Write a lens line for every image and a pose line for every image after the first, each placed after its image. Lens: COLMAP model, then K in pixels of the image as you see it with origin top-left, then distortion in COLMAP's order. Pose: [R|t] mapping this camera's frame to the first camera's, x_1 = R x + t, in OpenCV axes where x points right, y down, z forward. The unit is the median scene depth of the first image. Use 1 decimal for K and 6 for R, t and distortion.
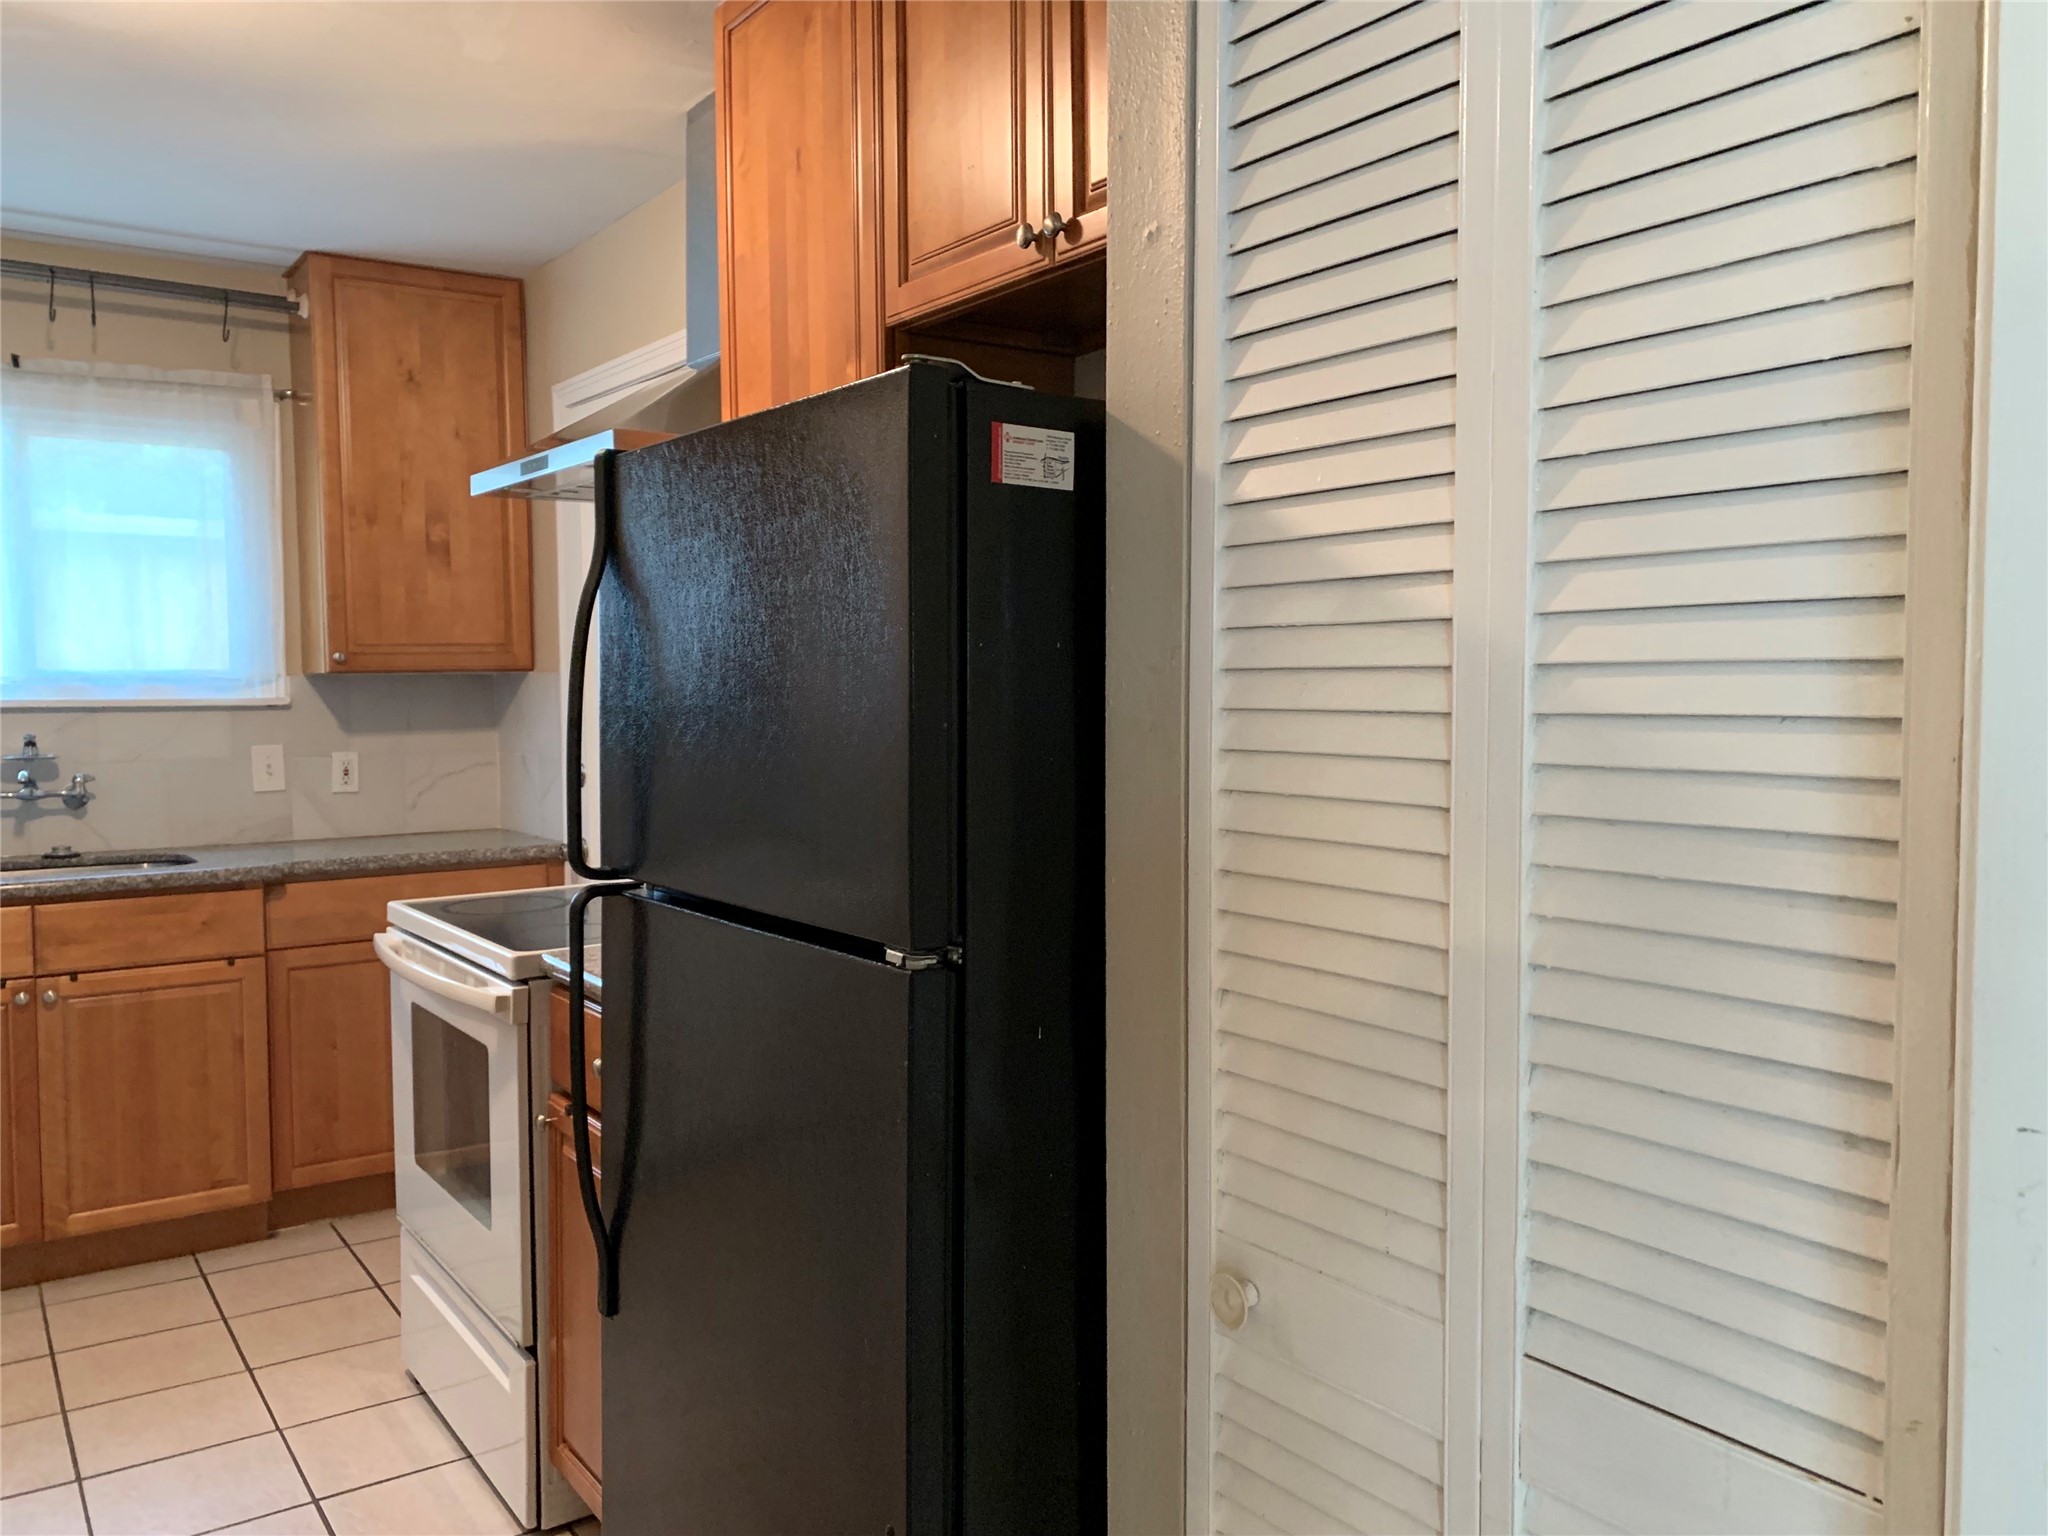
lens RADIAL K [[1562.0, 0, 1019.0], [0, 1562.0, 759.9], [0, 0, 1]] dist [0.021511, -0.004209]
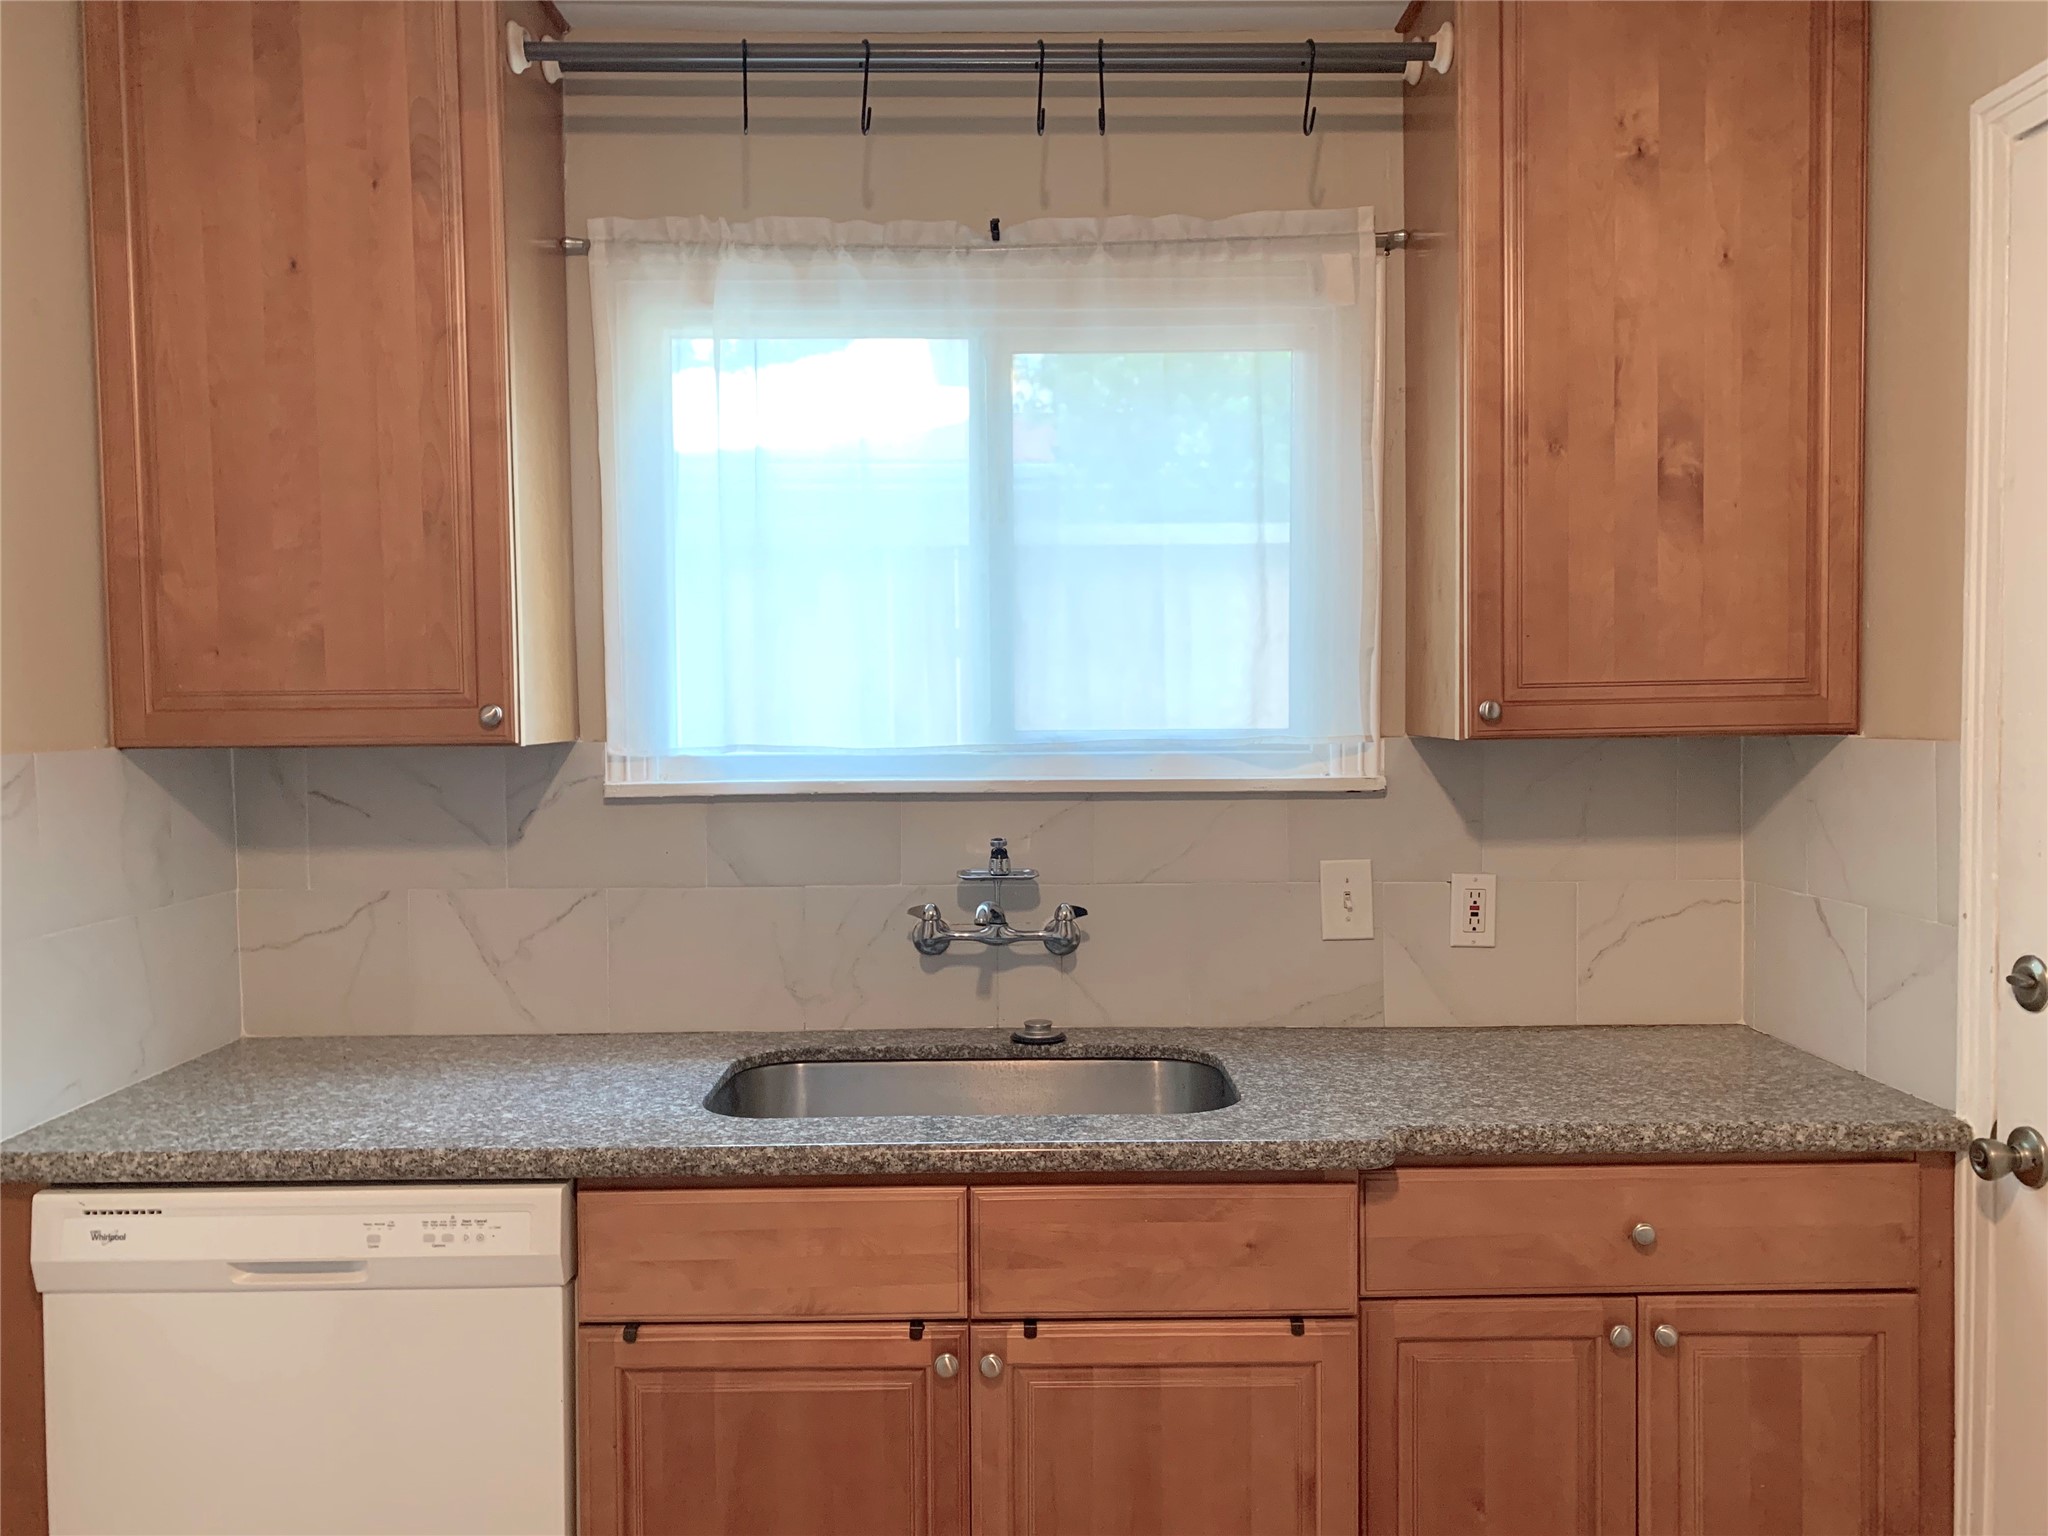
lens RADIAL K [[1562.0, 0, 1019.0], [0, 1562.0, 759.9], [0, 0, 1]] dist [0.021511, -0.004209]
pose [[0.822322, 0.020216, -0.568664, -0.268364], [-0.024562, 0.999698, 0.000022, -0.045537], [0.568493, 0.013949, 0.822570, 0.489087]]
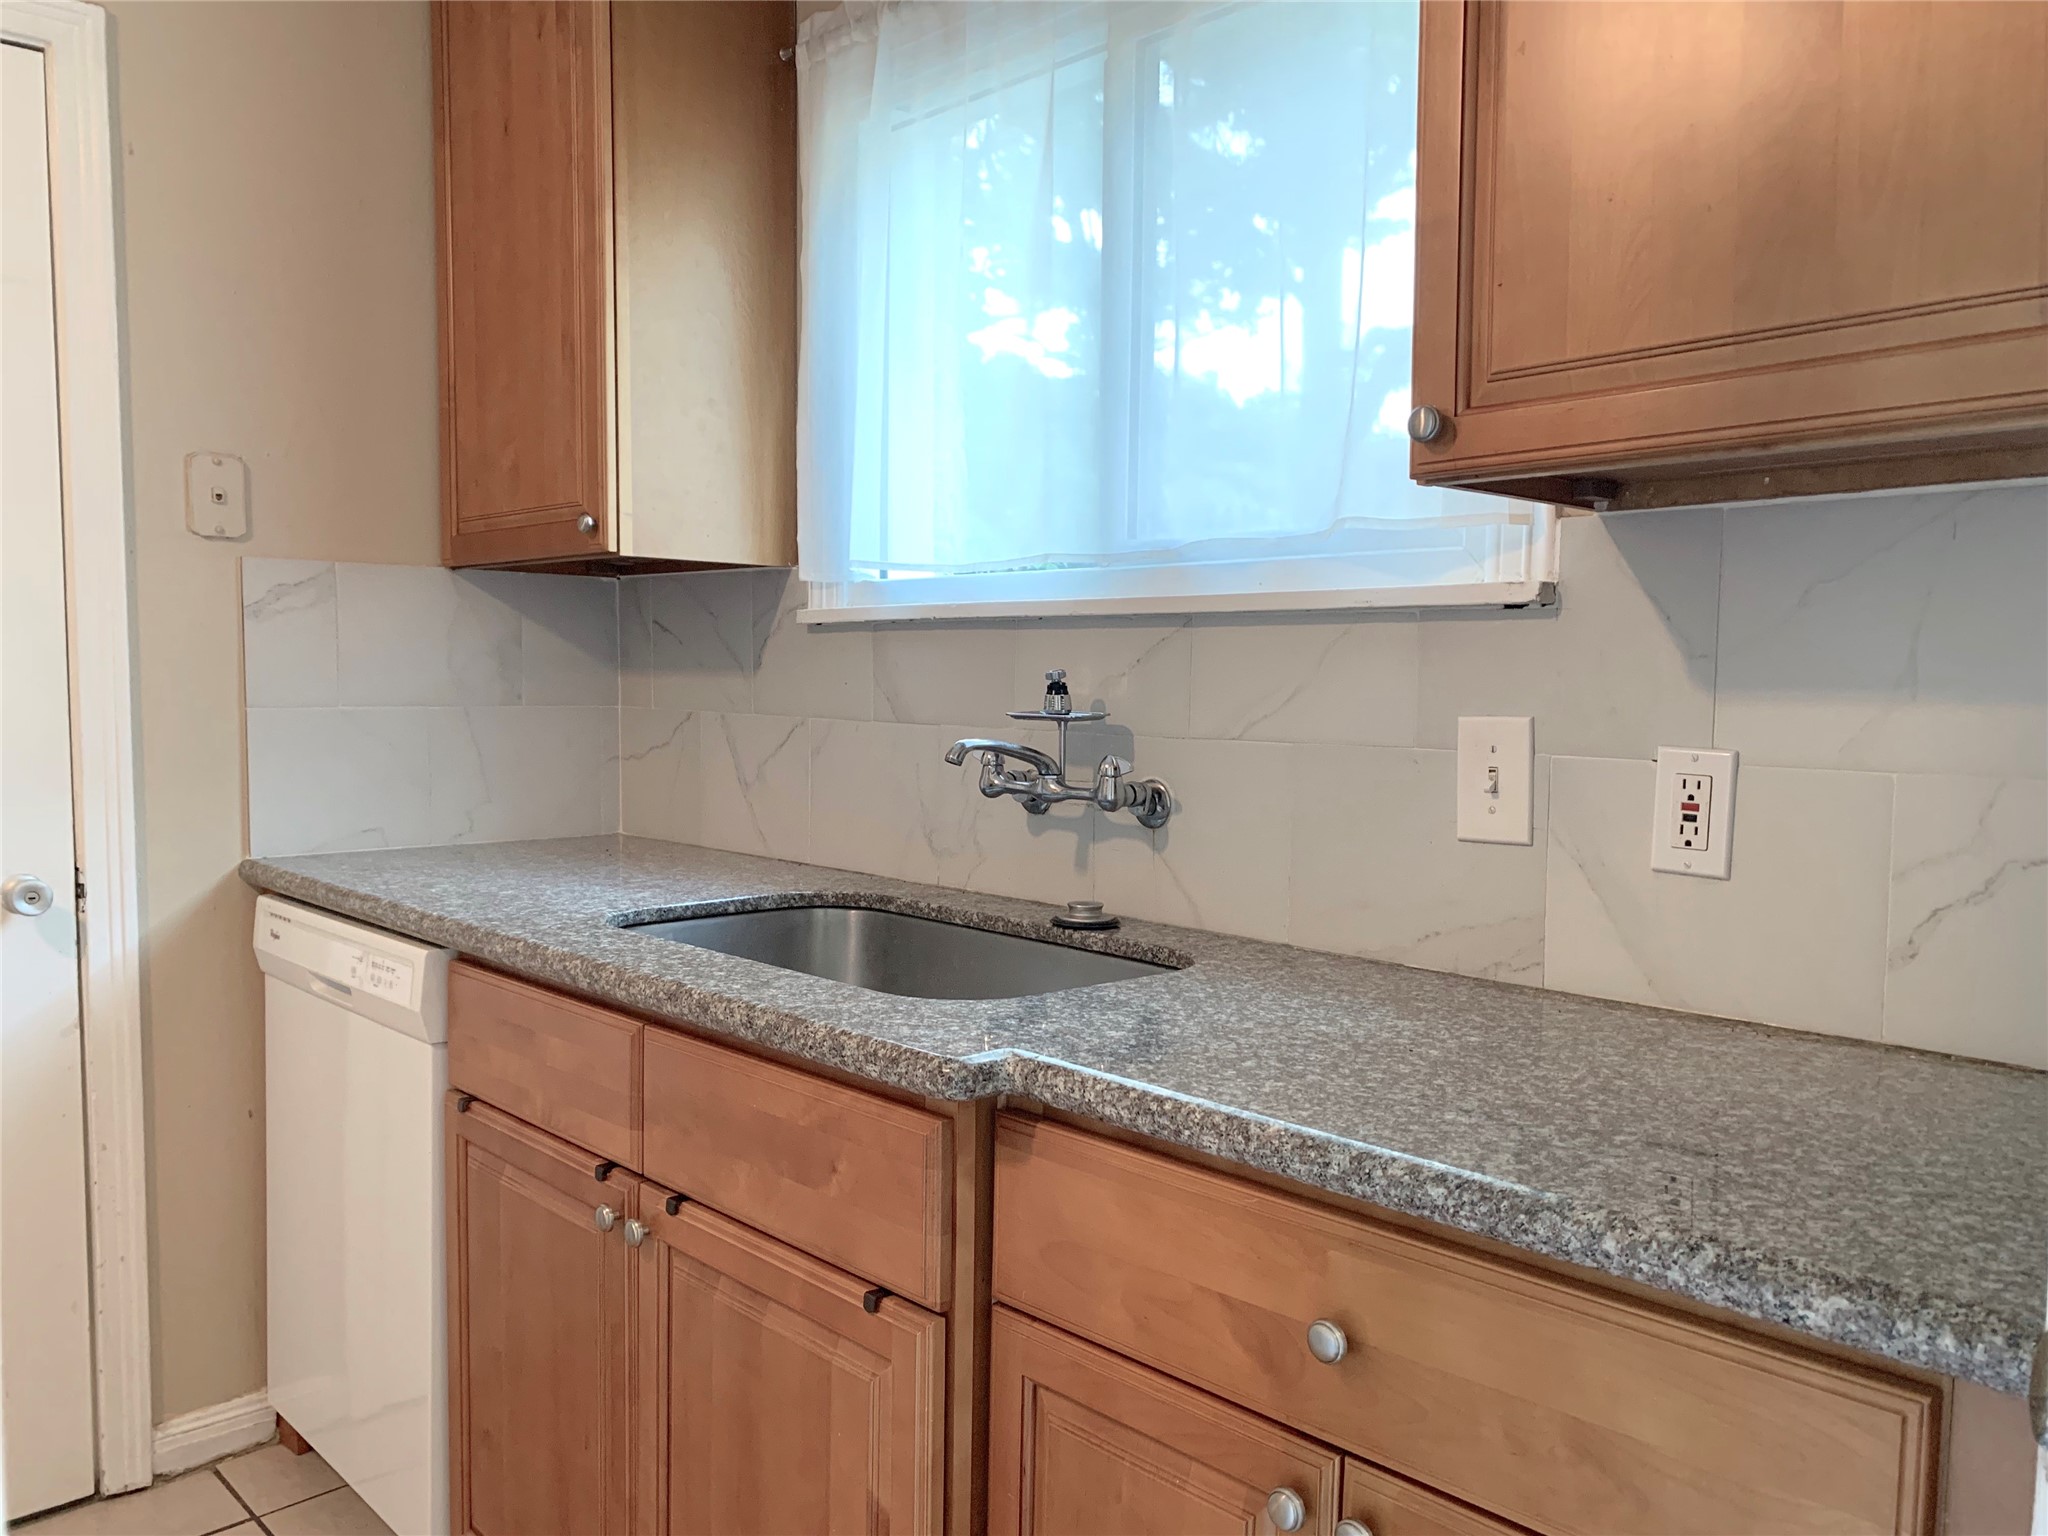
lens RADIAL K [[1548.2, 0, 1024.0], [0, 1548.2, 768.0], [0, 0, 1]] dist [0.084840, -0.108172]
pose [[0.147088, 0.067720, -0.986803, -0.143846], [-0.061139, 0.996368, 0.059264, -0.012916], [0.987232, 0.051615, 0.150694, 0.888325]]
